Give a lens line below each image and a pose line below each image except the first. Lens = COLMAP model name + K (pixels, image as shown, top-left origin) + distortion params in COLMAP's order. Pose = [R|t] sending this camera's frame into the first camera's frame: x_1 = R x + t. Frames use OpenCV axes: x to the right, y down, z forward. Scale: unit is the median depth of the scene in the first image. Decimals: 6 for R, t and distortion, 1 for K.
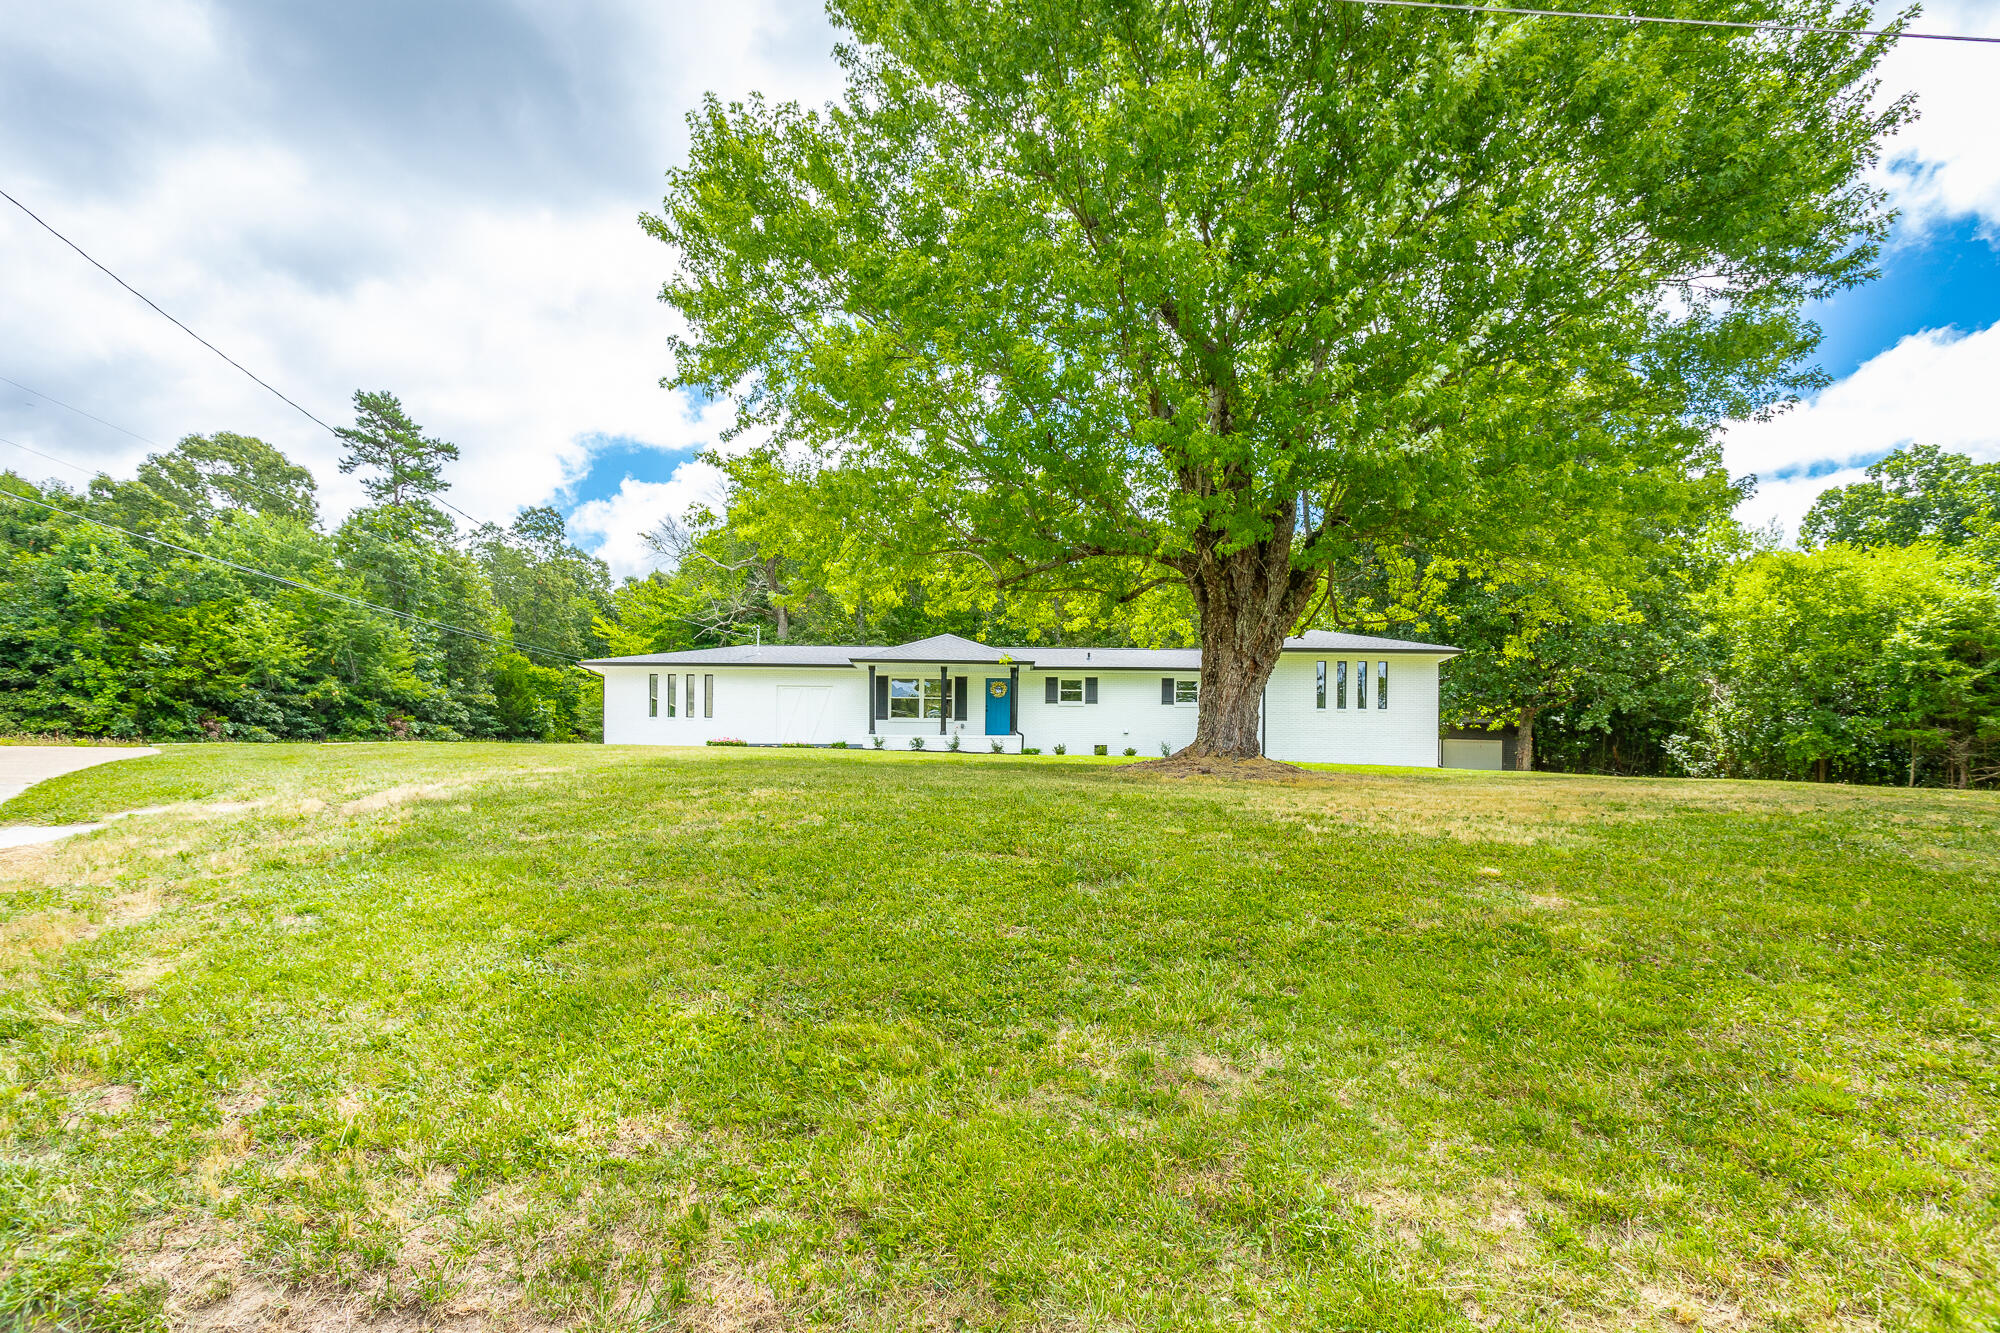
lens RADIAL K [[954.4, 0, 1001.0], [0, 954.4, 669.8], [0, 0, 1]] dist [0.011415, -0.000792]
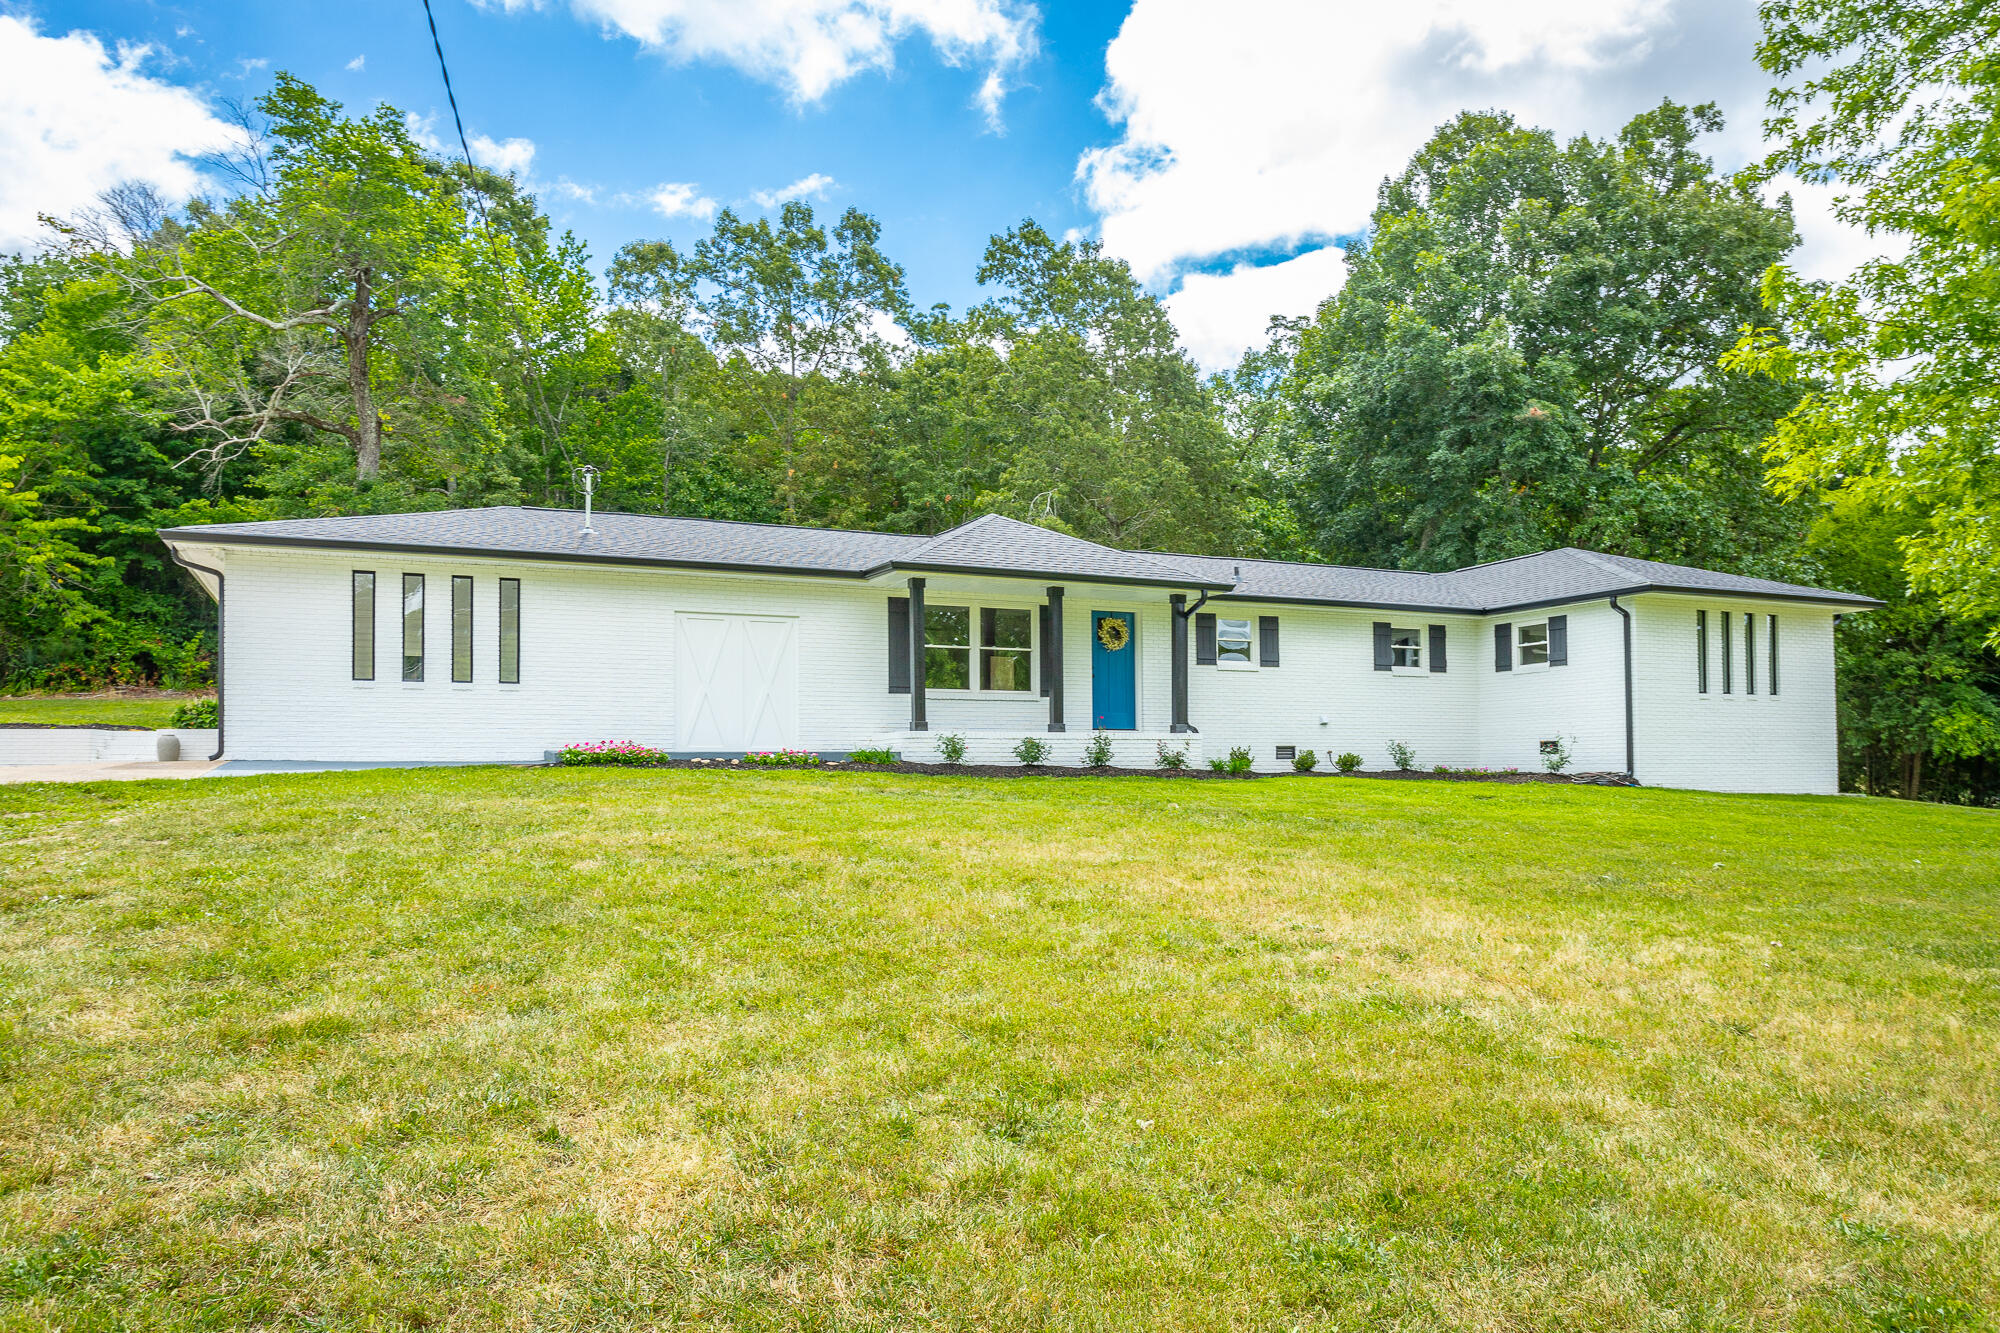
lens RADIAL K [[1378.3, 0, 1031.2], [0, 1378.3, 584.5], [0, 0, 1]] dist [-0.003309, -0.001946]
pose [[0.908735, 0.044259, 0.415020, -0.344572], [-0.053429, 0.998516, 0.010505, -0.010738], [-0.413939, -0.031720, 0.909752, 0.356977]]
